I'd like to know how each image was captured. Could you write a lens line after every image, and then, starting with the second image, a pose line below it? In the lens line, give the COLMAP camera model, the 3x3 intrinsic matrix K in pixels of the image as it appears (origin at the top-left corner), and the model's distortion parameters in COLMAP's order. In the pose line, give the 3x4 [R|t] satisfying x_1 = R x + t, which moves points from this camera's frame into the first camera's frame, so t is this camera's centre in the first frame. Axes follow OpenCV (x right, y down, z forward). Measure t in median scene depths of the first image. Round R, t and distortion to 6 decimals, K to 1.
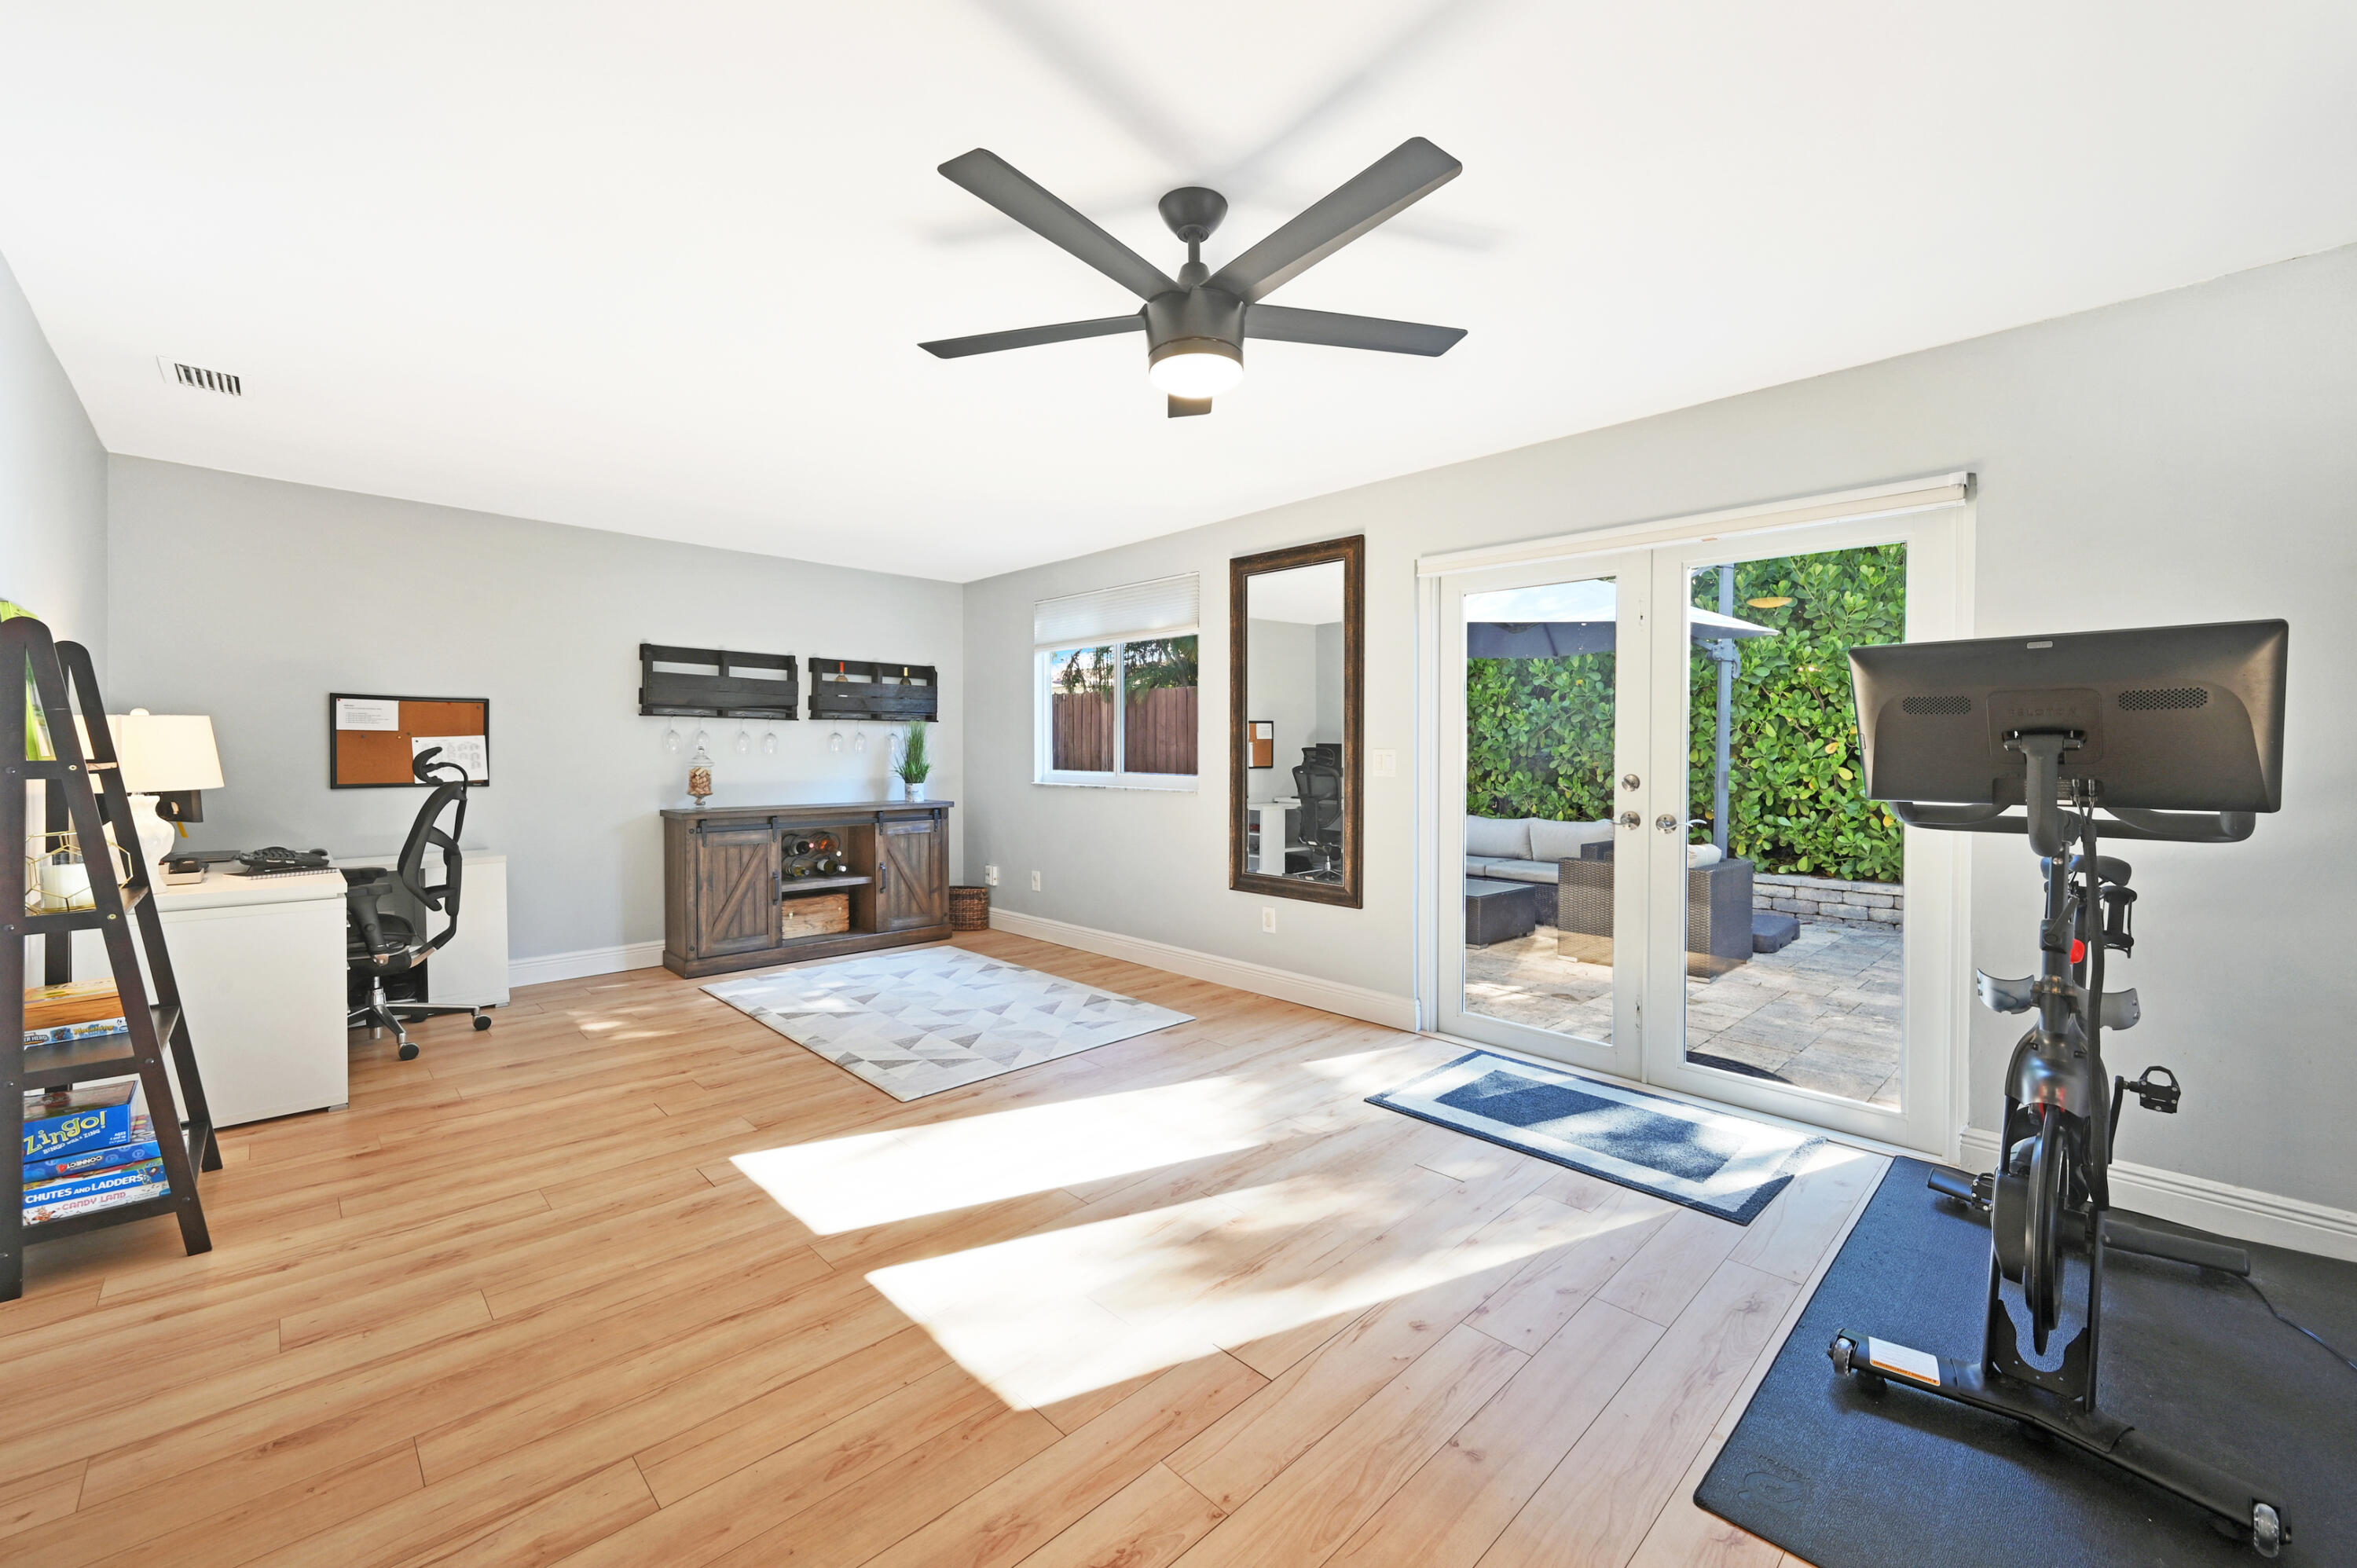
lens RADIAL K [[941.3, 0, 1229.3], [0, 941.3, 747.8], [0, 0, 1]] dist [-0.001569, 0.000149]
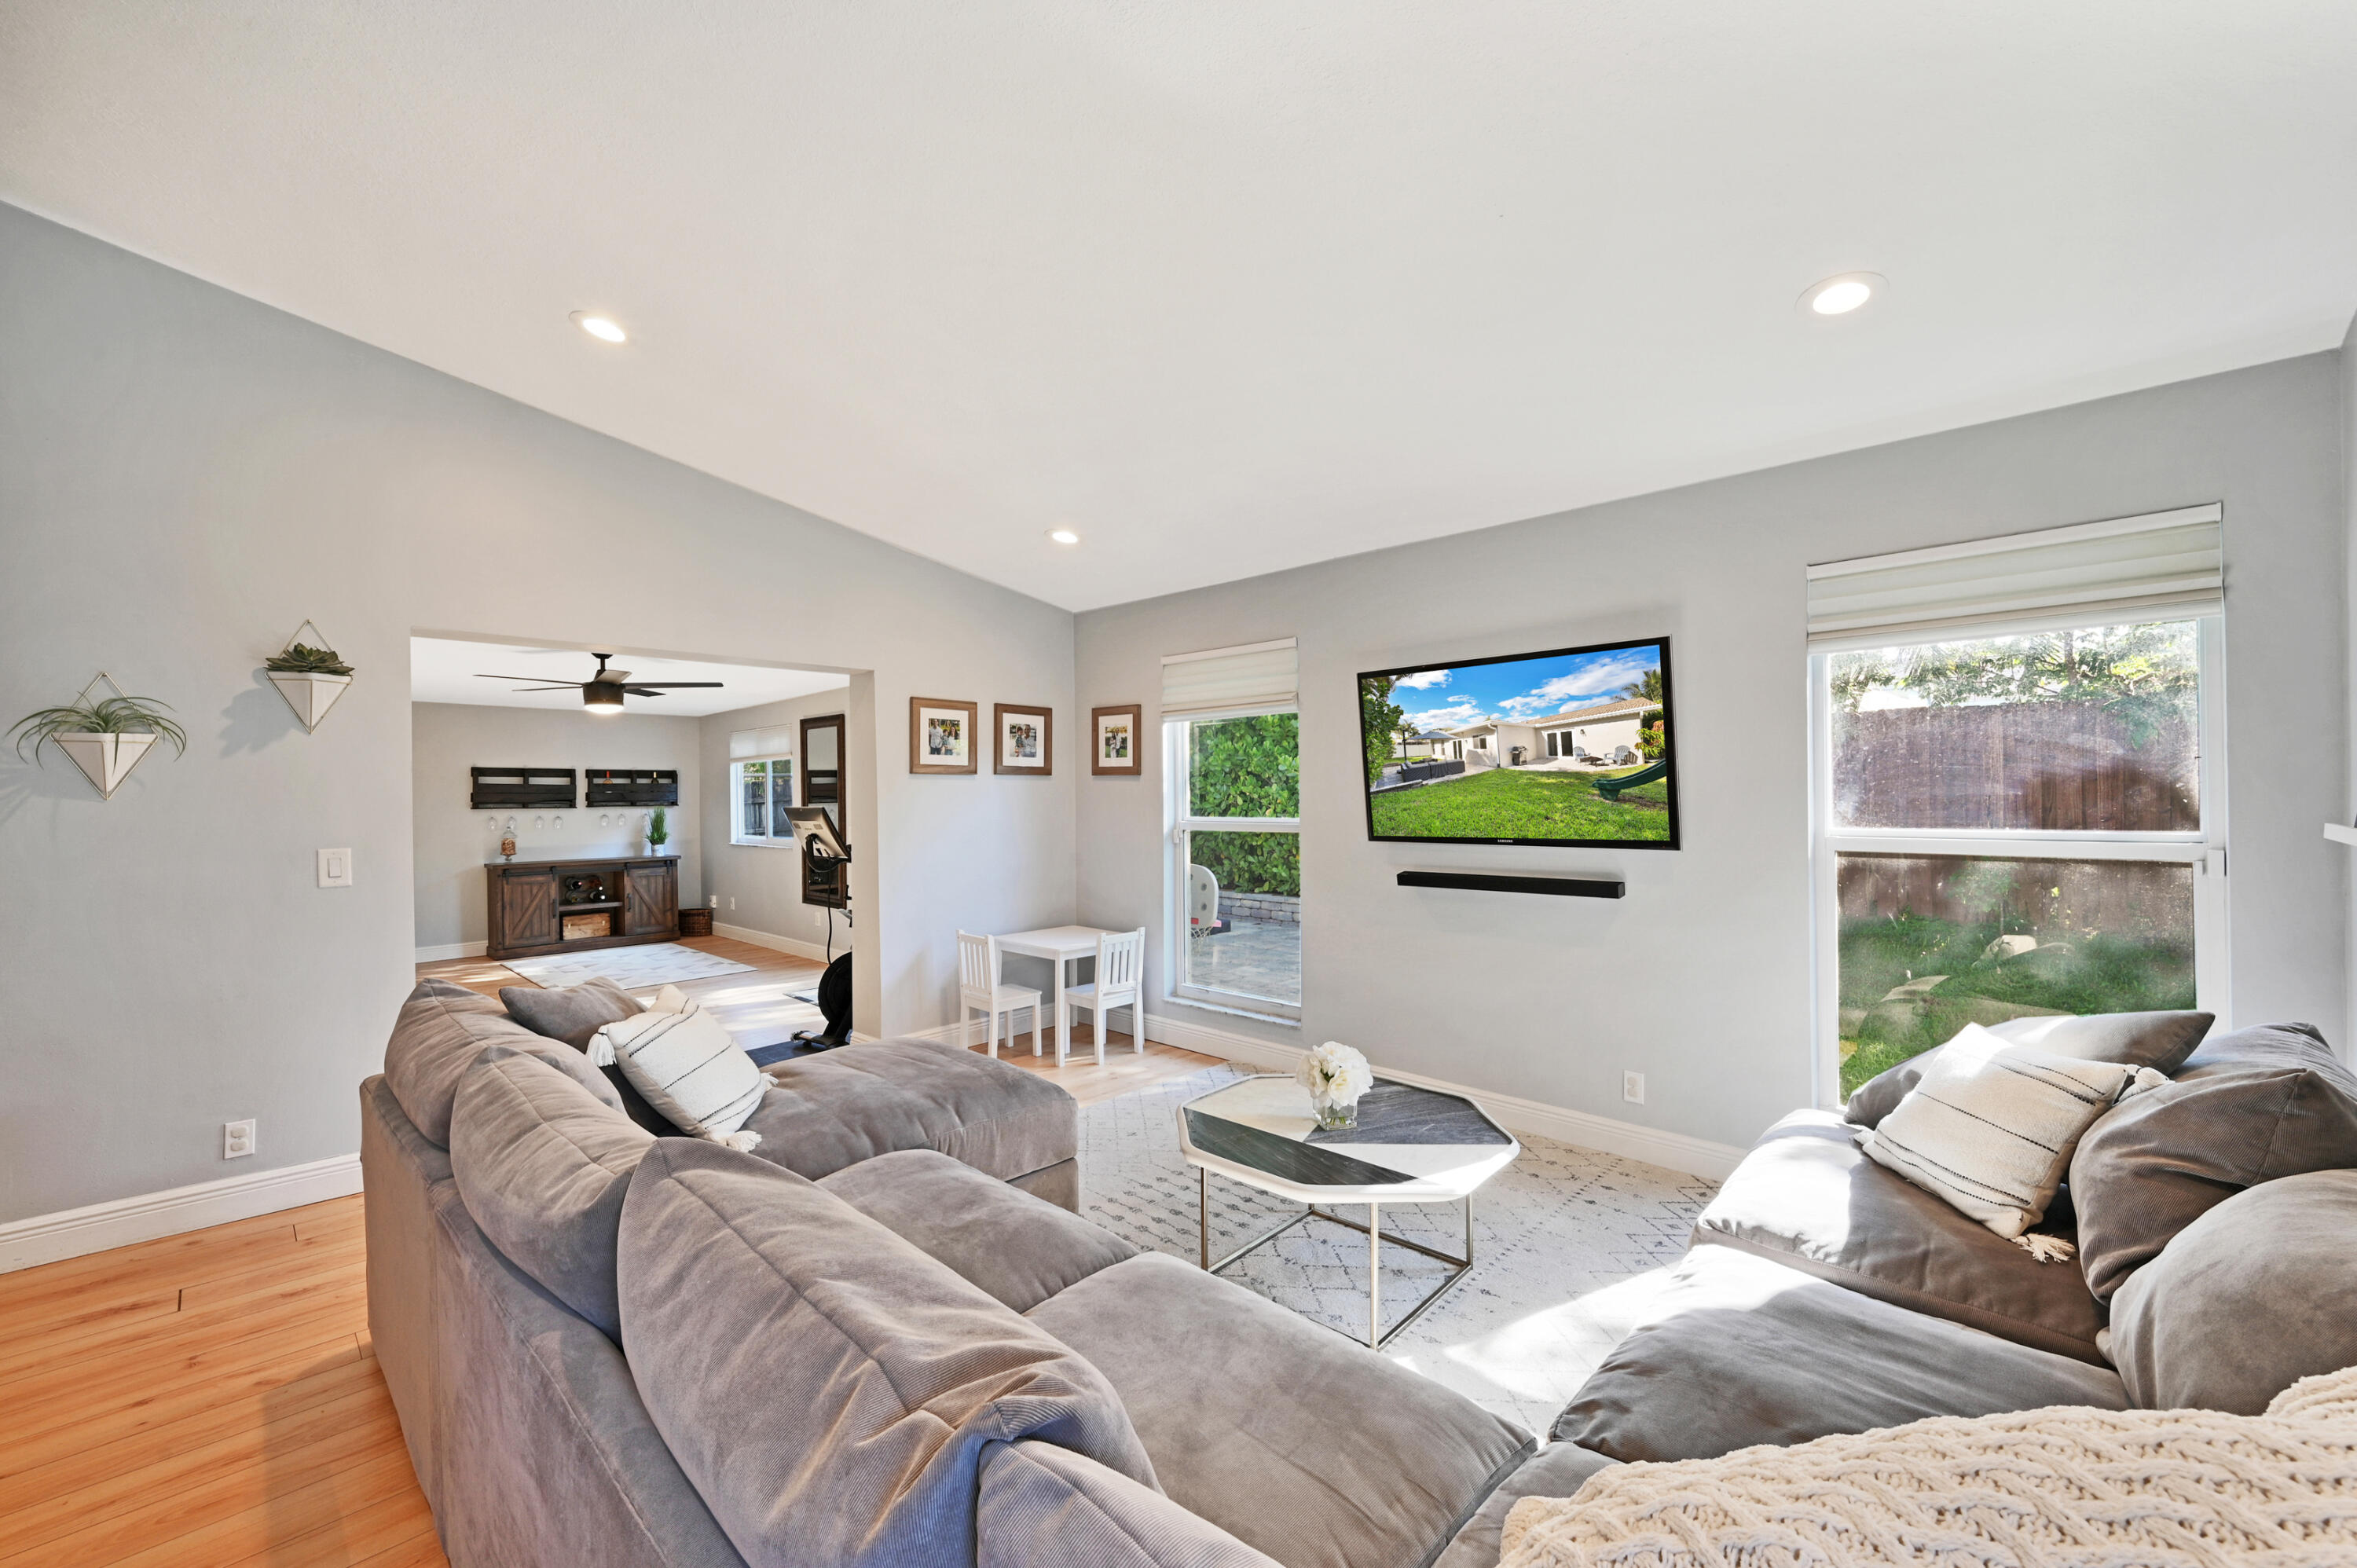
lens RADIAL K [[941.3, 0, 1232.9], [0, 941.3, 781.1], [0, 0, 1]] dist [-0.001569, 0.000149]
pose [[0.998960, -0.013402, 0.043576, 0.616652], [0.013951, 0.999827, -0.012328, -0.039875], [-0.043404, 0.012923, 0.998974, -0.694952]]
